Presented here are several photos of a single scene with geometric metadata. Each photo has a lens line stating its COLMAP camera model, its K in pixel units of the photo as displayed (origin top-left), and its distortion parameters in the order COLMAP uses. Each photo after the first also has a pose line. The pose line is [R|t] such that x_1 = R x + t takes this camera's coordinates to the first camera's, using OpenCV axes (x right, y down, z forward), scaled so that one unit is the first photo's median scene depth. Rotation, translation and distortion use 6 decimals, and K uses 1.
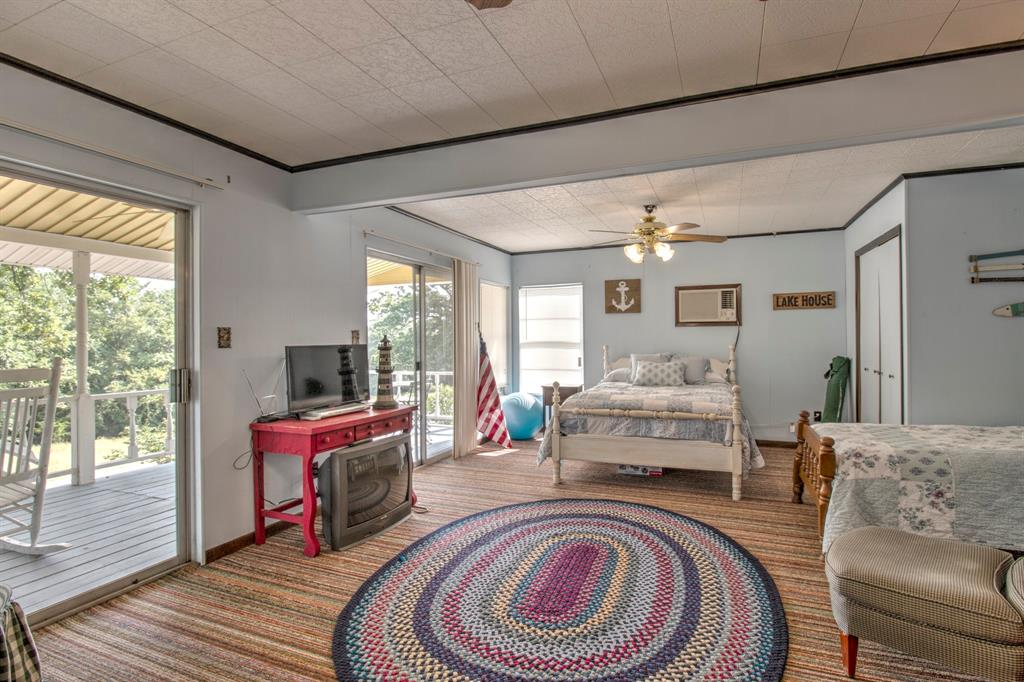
lens RADIAL K [[480.4, 0, 521.0], [0, 480.4, 335.1], [0, 0, 1]] dist [0.001811, -0.011658]
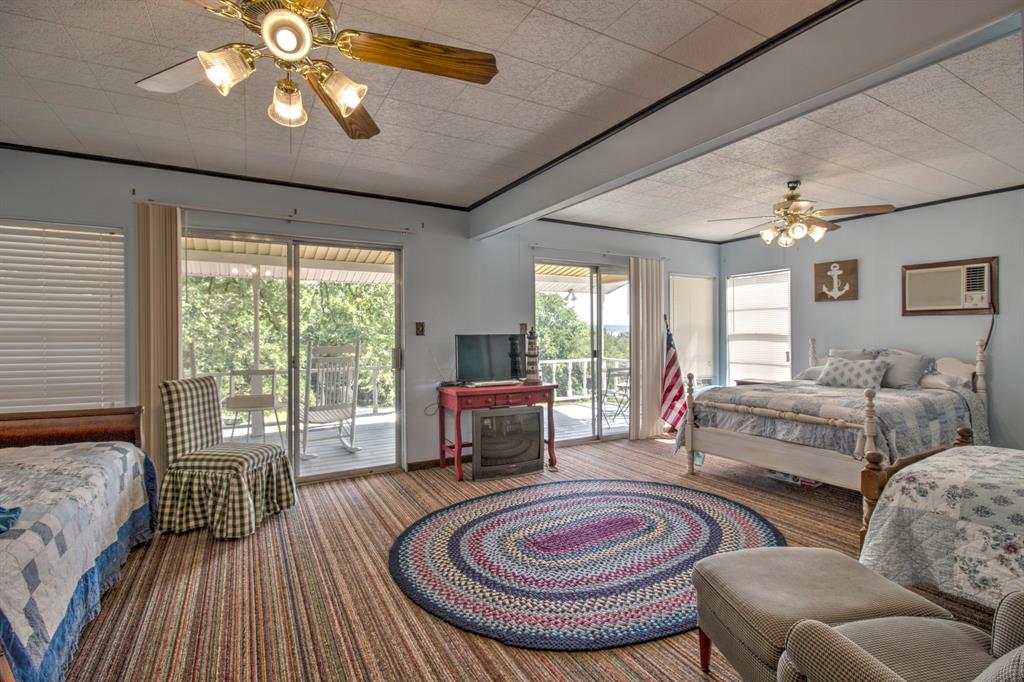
lens RADIAL K [[480.4, 0, 528.0], [0, 480.4, 332.9], [0, 0, 1]] dist [0.001811, -0.011658]
pose [[0.791588, 0.007664, -0.611008, 0.522700], [0.000907, 0.999906, 0.013716, -0.002296], [0.611055, -0.011411, 0.791506, -0.008929]]
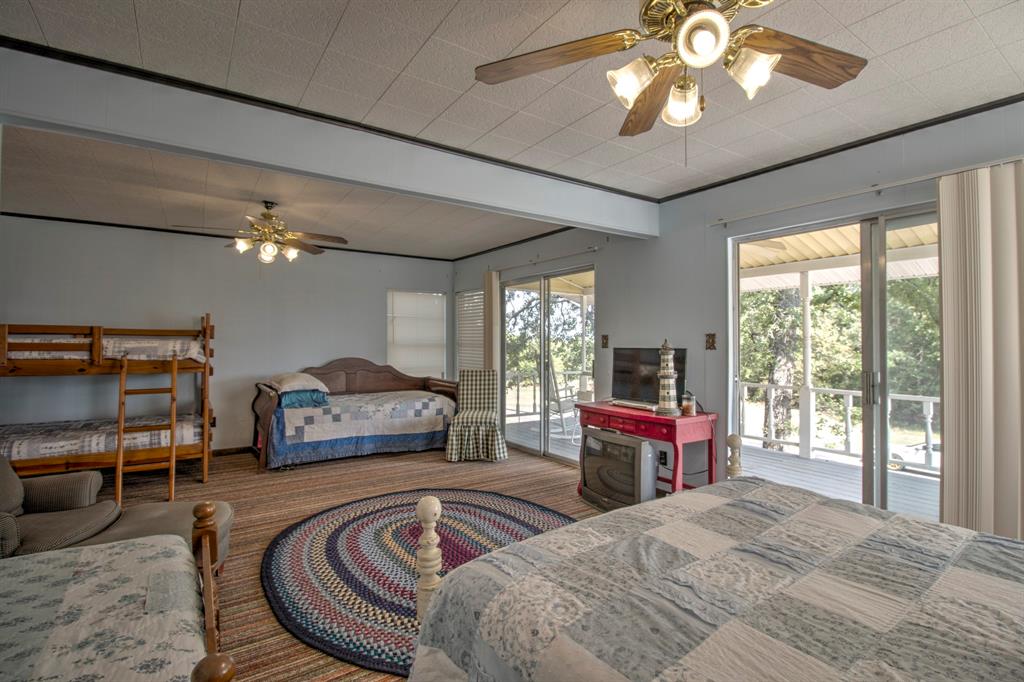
lens RADIAL K [[480.4, 0, 506.5], [0, 480.4, 342.8], [0, 0, 1]] dist [0.001811, -0.011658]
pose [[-0.539548, 0.009637, -0.841900, 0.764610], [0.014135, 0.999897, 0.002386, 0.000972], [0.841836, -0.010613, -0.539629, 1.347501]]
